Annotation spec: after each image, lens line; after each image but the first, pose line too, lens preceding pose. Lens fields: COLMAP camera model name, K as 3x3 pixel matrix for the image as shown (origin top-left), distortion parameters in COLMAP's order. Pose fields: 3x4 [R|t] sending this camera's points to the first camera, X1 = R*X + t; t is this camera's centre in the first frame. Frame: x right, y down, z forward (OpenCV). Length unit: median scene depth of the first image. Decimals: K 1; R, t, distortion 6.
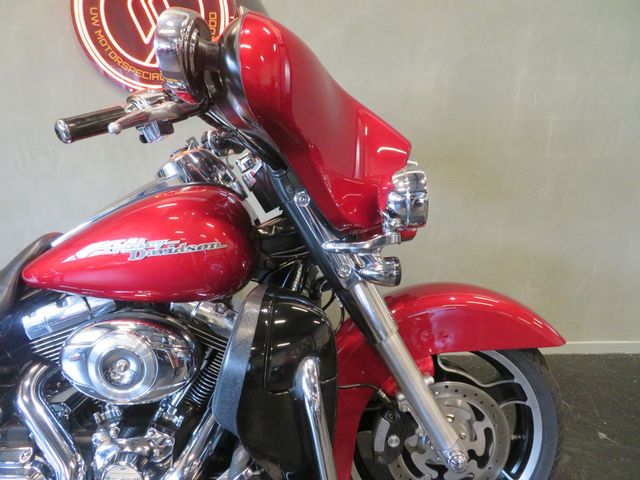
lens RADIAL K [[458.5, 0, 320.0], [0, 458.5, 240.0], [0, 0, 1]] dist [-0.026003, -0.000747]
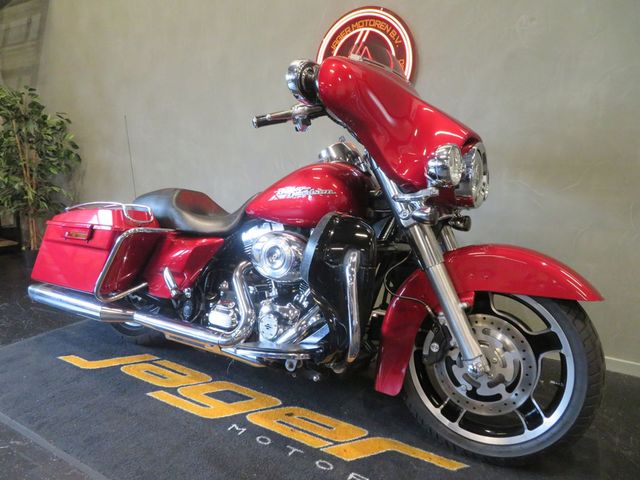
lens RADIAL K [[459.3, 0, 322.6], [0, 459.3, 240.1], [0, 0, 1]] dist [-0.004097, -0.001995]
pose [[0.837632, 0.088919, -0.538948, 0.599754], [-0.141070, 0.988404, -0.056178, 0.251940], [0.527704, 0.123086, 0.840463, -0.375031]]
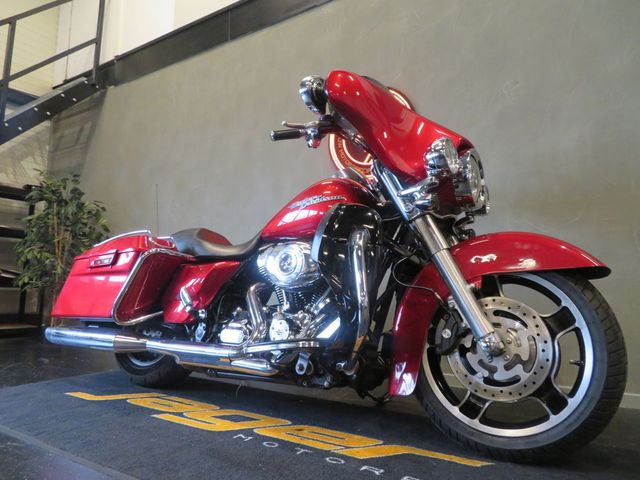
lens RADIAL K [[459.3, 0, 322.6], [0, 459.3, 240.1], [0, 0, 1]] dist [-0.004097, -0.001995]
pose [[0.815869, -0.075762, -0.573252, 0.668514], [-0.143850, 0.933619, -0.328121, 0.688690], [0.560058, 0.350166, 0.750812, -0.320591]]
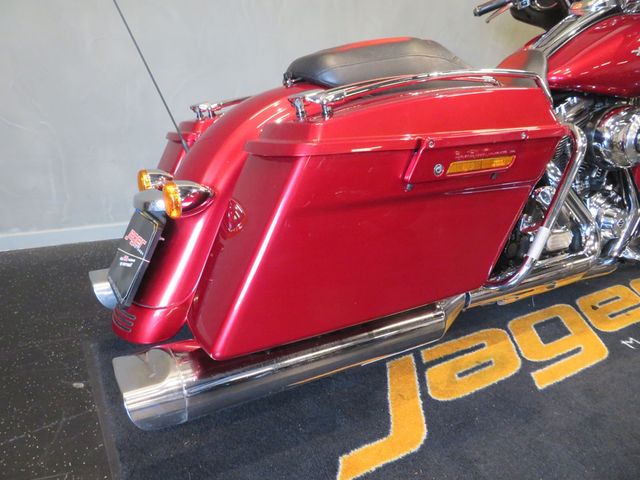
lens RADIAL K [[449.8, 0, 318.6], [0, 449.8, 243.2], [0, 0, 1]] dist [-0.012090, -0.000667]
pose [[0.886100, -0.140004, 0.441843, -1.766735], [0.058730, 0.979519, 0.192595, 0.235522], [-0.459758, -0.144709, 0.876175, 0.153544]]
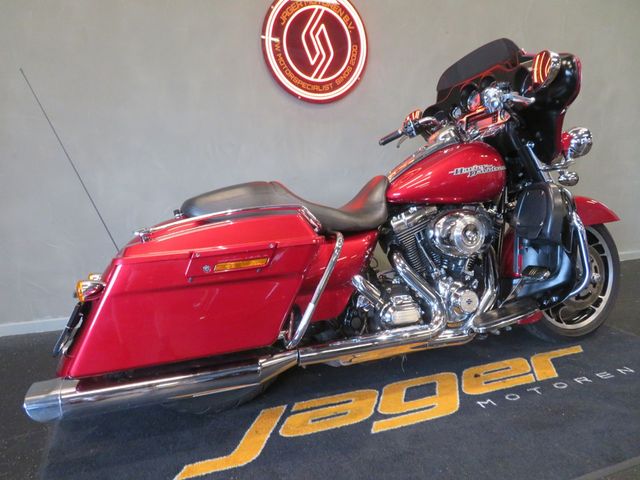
lens RADIAL K [[449.8, 0, 318.6], [0, 449.8, 243.2], [0, 0, 1]] dist [-0.012090, -0.000667]
pose [[0.951275, -0.089583, 0.295044, -1.368624], [0.102449, 0.994333, -0.028409, 0.265021], [-0.290827, 0.057252, 0.955061, -0.501251]]
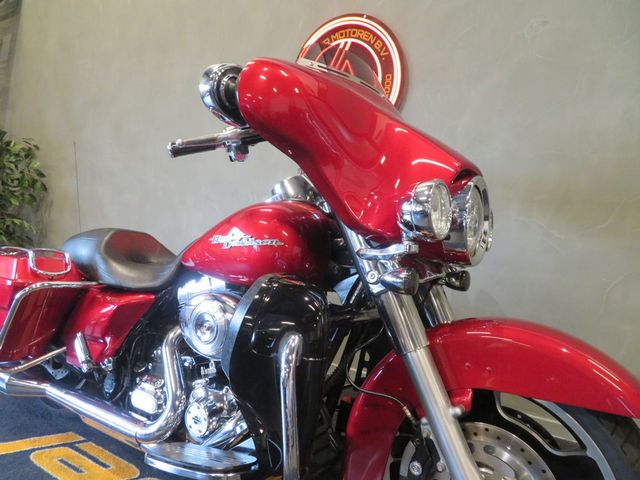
lens RADIAL K [[458.6, 0, 320.0], [0, 458.6, 240.0], [0, 0, 1]] dist [-0.006909, 0.000050]
pose [[0.821579, 0.063331, -0.566567, 0.514495], [-0.146602, 0.983859, -0.102612, 0.101344], [0.550923, 0.167364, 0.817602, 0.030475]]
